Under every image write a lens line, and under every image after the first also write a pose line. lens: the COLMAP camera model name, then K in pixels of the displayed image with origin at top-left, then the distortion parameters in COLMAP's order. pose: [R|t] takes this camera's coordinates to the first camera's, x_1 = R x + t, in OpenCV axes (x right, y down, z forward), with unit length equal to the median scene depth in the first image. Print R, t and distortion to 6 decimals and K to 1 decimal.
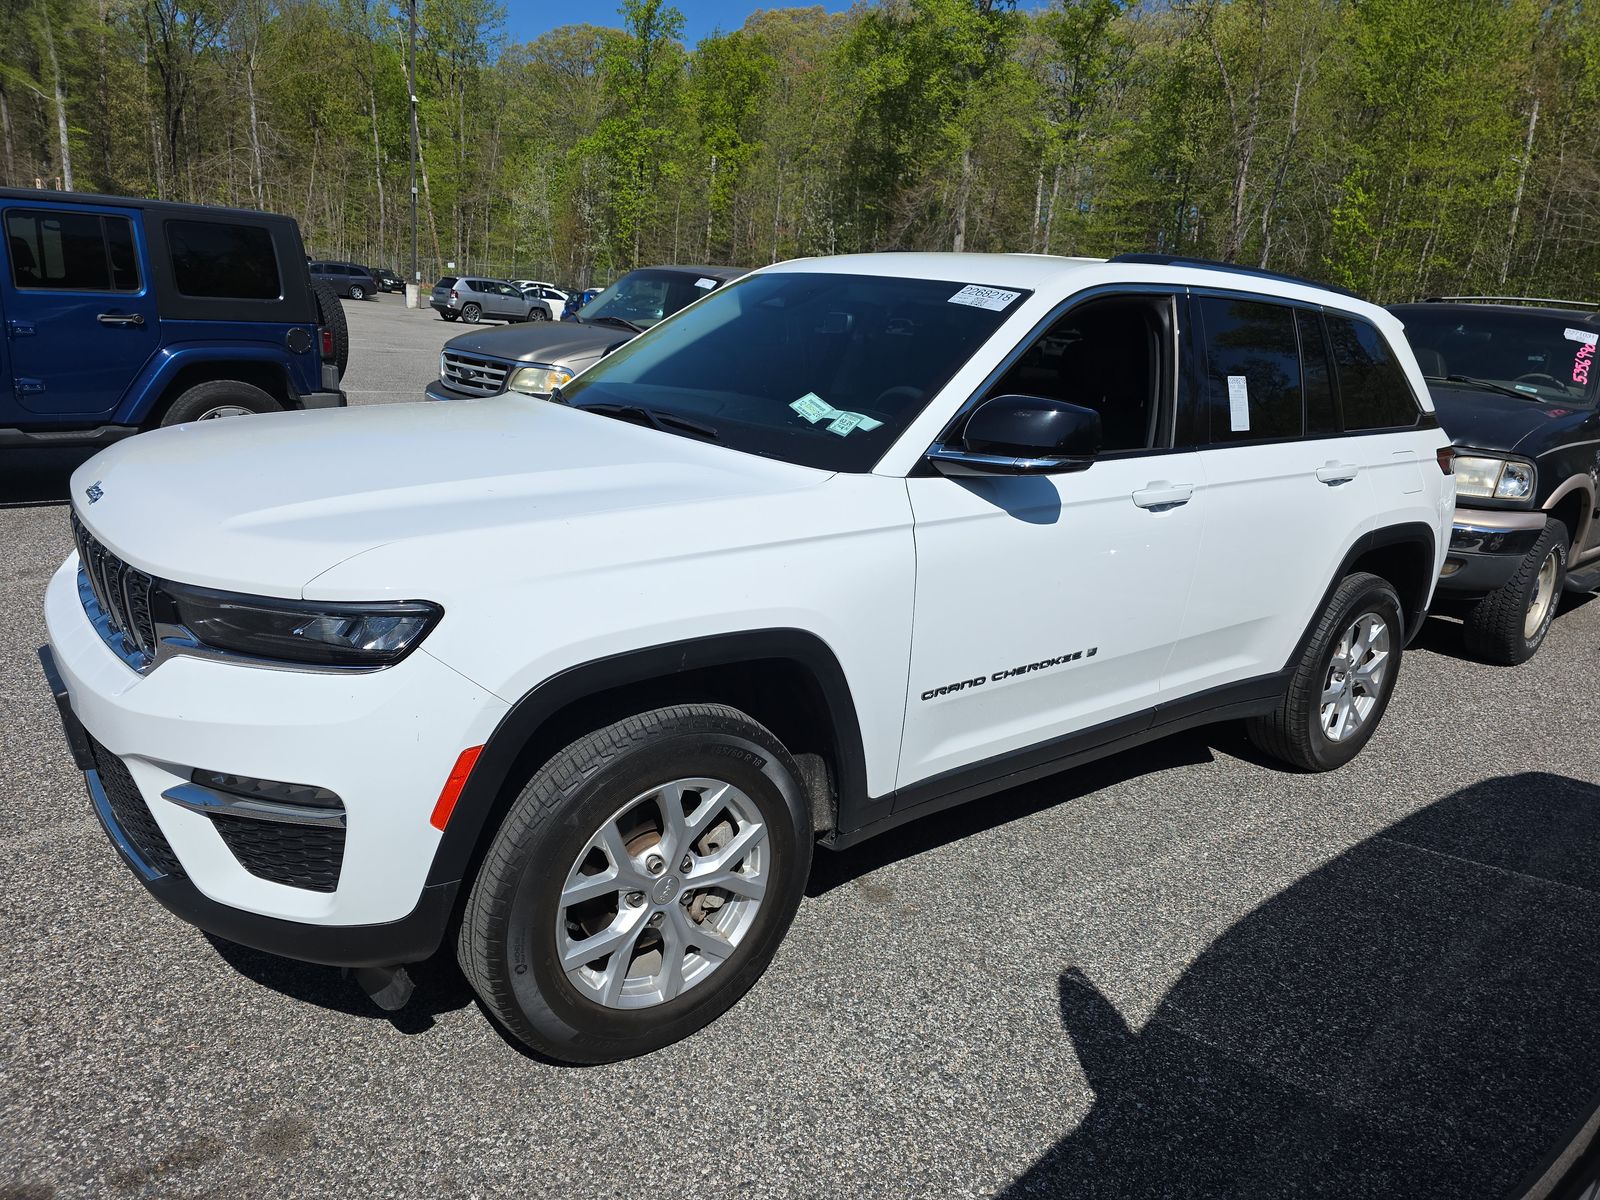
lens RADIAL K [[1067.9, 0, 805.4], [0, 1067.9, 599.1], [0, 0, 1]] dist [0.034380, -0.002328]
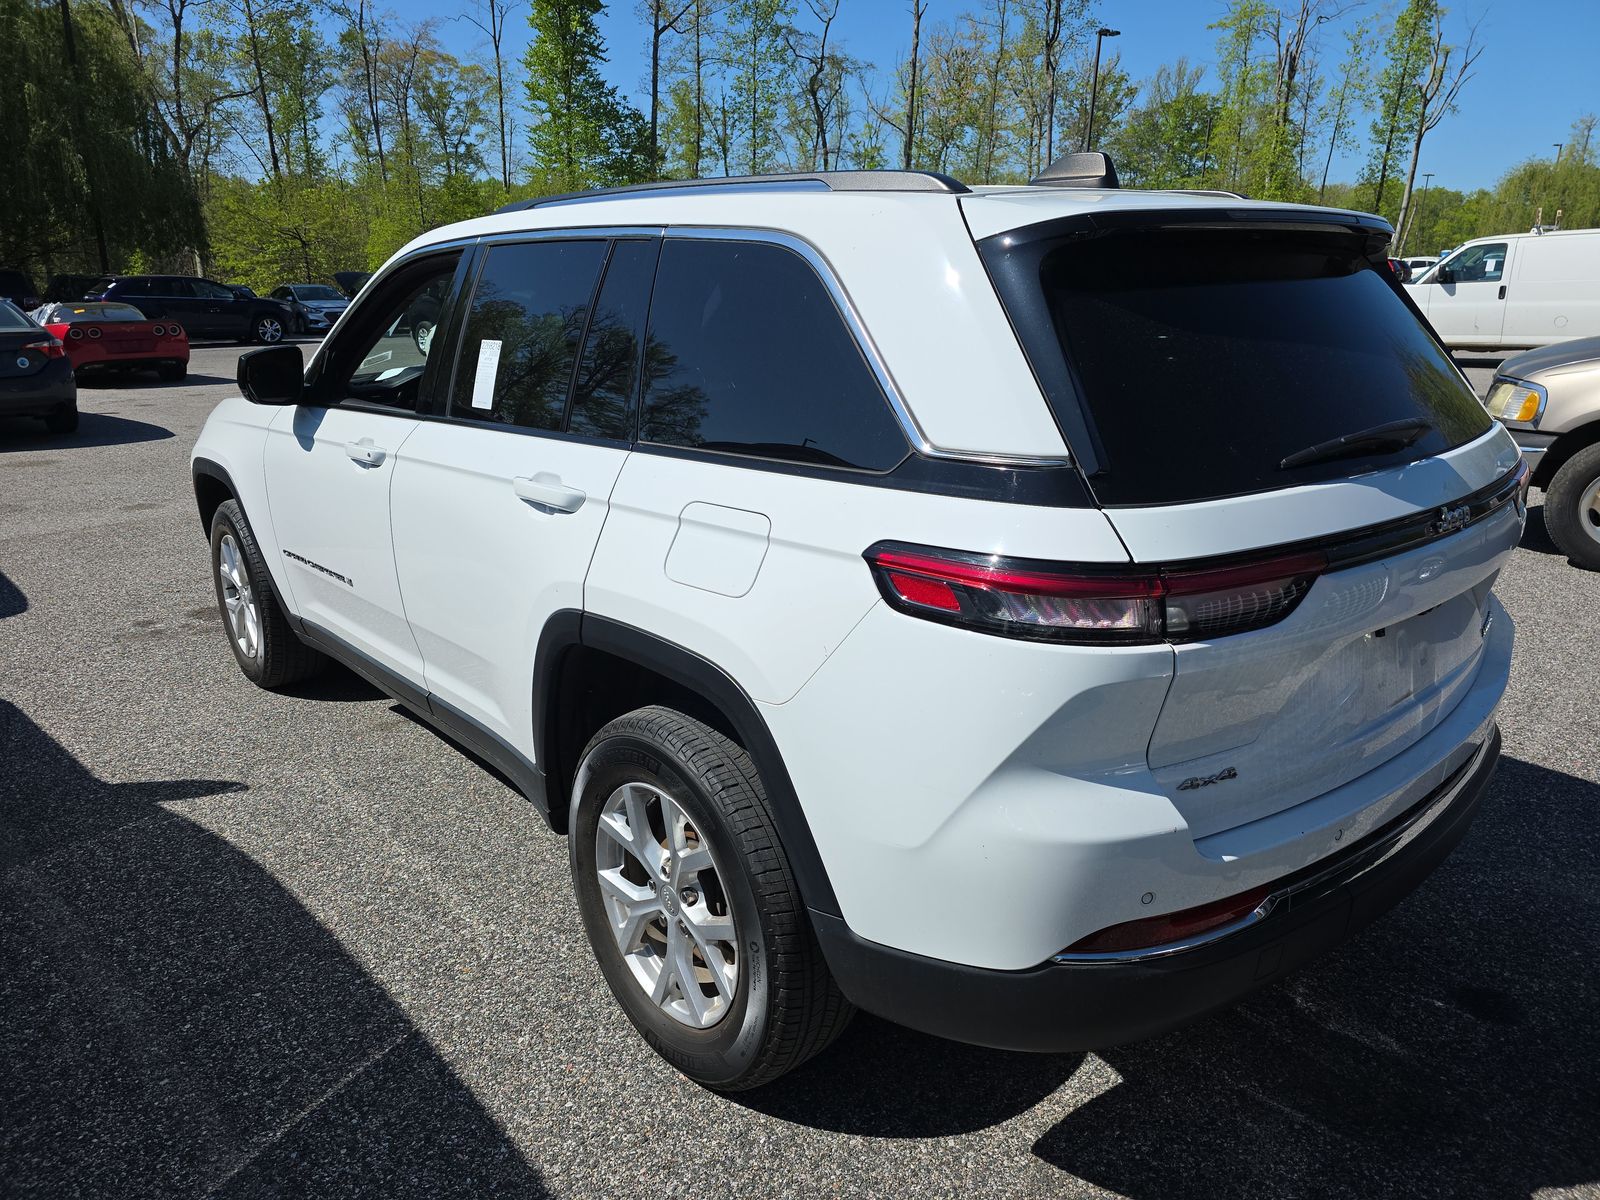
lens RADIAL K [[1067.9, 0, 807.2], [0, 1067.9, 602.7], [0, 0, 1]] dist [0.034380, -0.002328]
pose [[0.050567, 0.198777, -0.978739, 1.384957], [-0.267298, 0.946936, 0.178507, -0.256640], [0.962286, 0.252588, 0.101016, 1.341218]]
